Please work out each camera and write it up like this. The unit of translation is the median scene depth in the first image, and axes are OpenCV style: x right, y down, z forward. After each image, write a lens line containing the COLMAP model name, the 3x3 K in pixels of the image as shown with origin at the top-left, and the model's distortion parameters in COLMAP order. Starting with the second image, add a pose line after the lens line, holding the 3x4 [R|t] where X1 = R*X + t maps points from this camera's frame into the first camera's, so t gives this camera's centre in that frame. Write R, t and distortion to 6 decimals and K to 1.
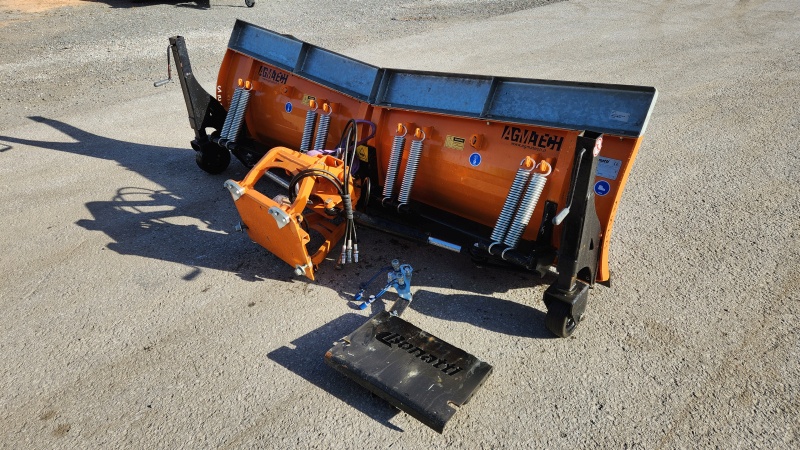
lens RADIAL K [[532.3, 0, 394.8], [0, 532.3, 217.6], [0, 0, 1]] dist [0.064394, -0.045254]
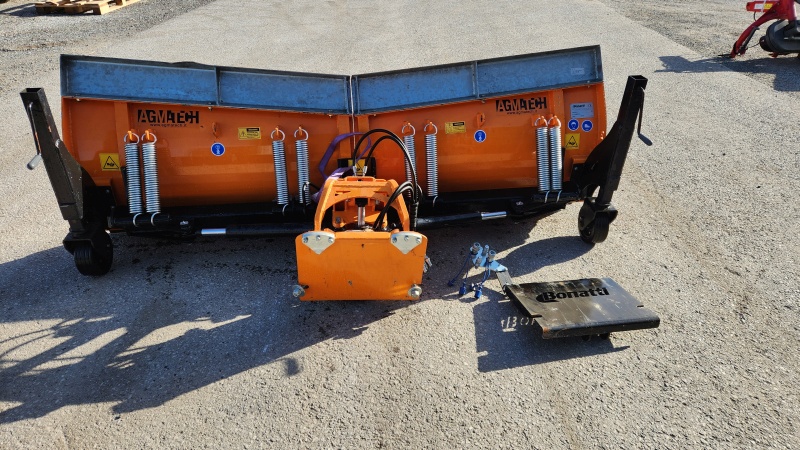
lens RADIAL K [[532.3, 0, 399.0], [0, 532.3, 228.9], [0, 0, 1]] dist [0.064394, -0.045254]
pose [[0.667955, -0.349981, 0.656772, -0.770965], [0.352019, 0.926132, 0.135505, -0.141384], [-0.655682, 0.140686, 0.741814, 0.308376]]
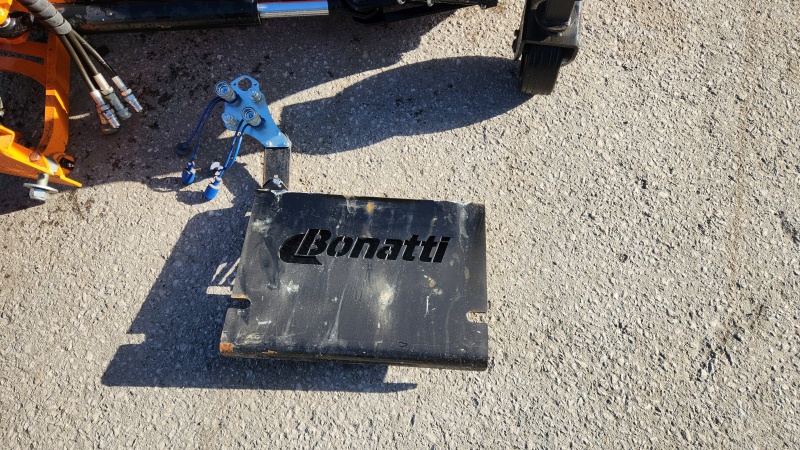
lens RADIAL K [[532.3, 0, 412.1], [0, 532.3, 229.3], [0, 0, 1]] dist [0.064394, -0.045254]
pose [[0.841939, -0.500421, 0.201788, -0.016491], [0.283767, 0.728737, 0.623233, -0.080772], [-0.458929, -0.467463, 0.755554, 0.474029]]
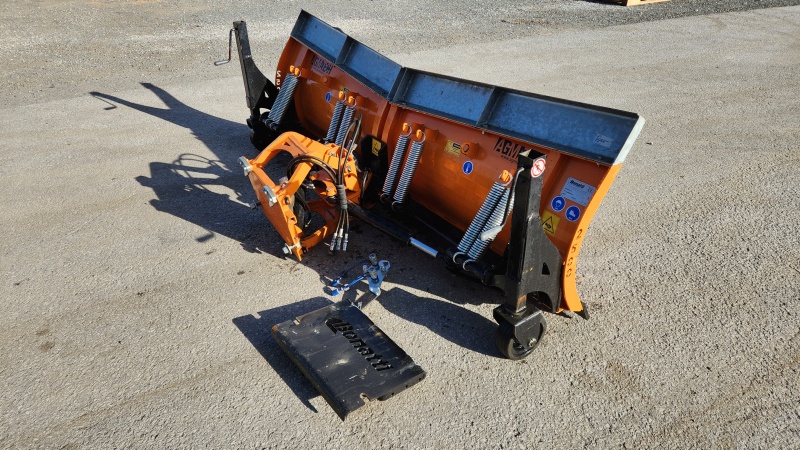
lens RADIAL K [[532.3, 0, 400.1], [0, 532.3, 224.1], [0, 0, 1]] dist [0.064394, -0.045254]
pose [[0.966634, 0.153891, -0.204783, 0.249322], [-0.150947, 0.988086, 0.030021, -0.016094], [0.206963, 0.001892, 0.978347, 0.005012]]
